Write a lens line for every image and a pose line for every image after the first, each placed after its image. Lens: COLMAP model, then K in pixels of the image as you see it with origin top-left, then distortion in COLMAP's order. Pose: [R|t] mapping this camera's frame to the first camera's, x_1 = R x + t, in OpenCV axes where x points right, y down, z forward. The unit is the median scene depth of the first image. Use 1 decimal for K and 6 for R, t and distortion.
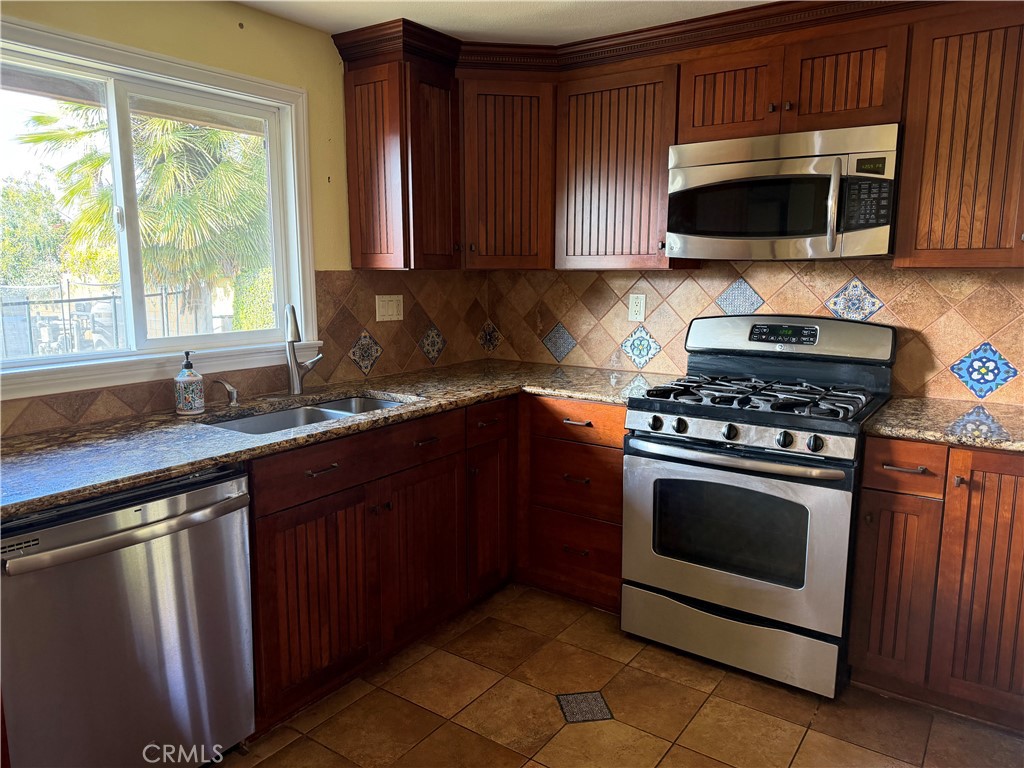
lens RADIAL K [[721.4, 0, 511.1], [0, 721.4, 381.5], [0, 0, 1]] dist [0.002370, -0.007450]
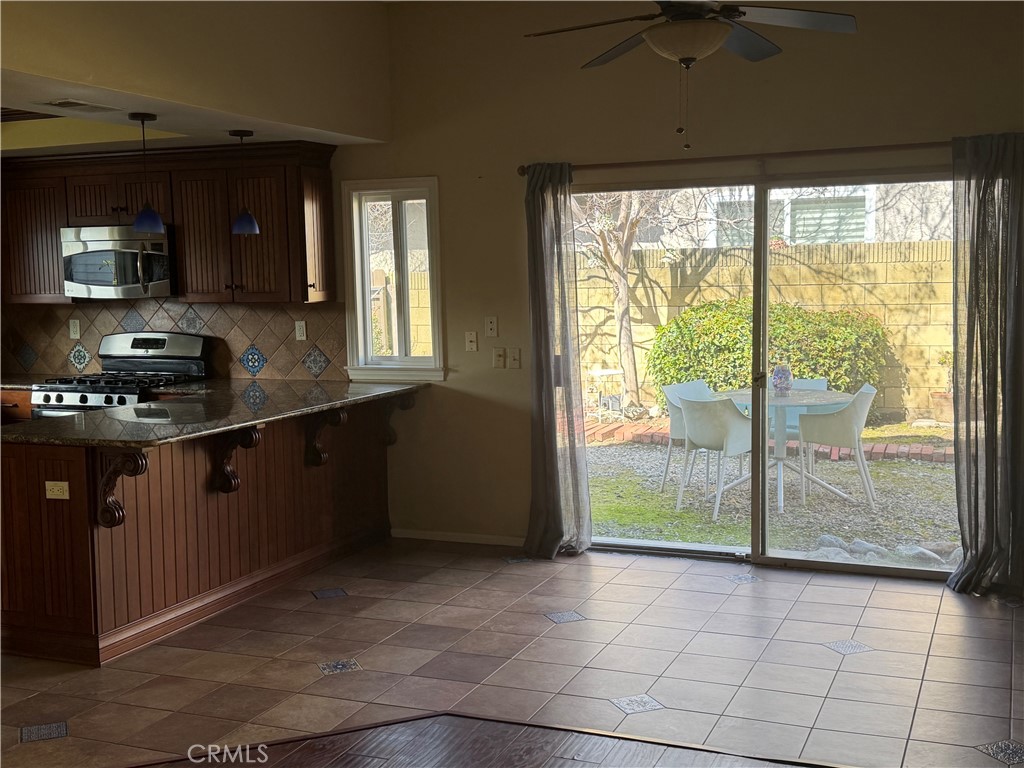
lens RADIAL K [[1207.4, 0, 511.8], [0, 1207.4, 385.6], [0, 0, 1]] dist [0.091189, 0.000000]
pose [[0.977401, -0.039023, 0.207762, 0.640601], [0.050934, 0.997332, -0.052294, 0.222336], [-0.205167, 0.061694, 0.976781, -1.898641]]
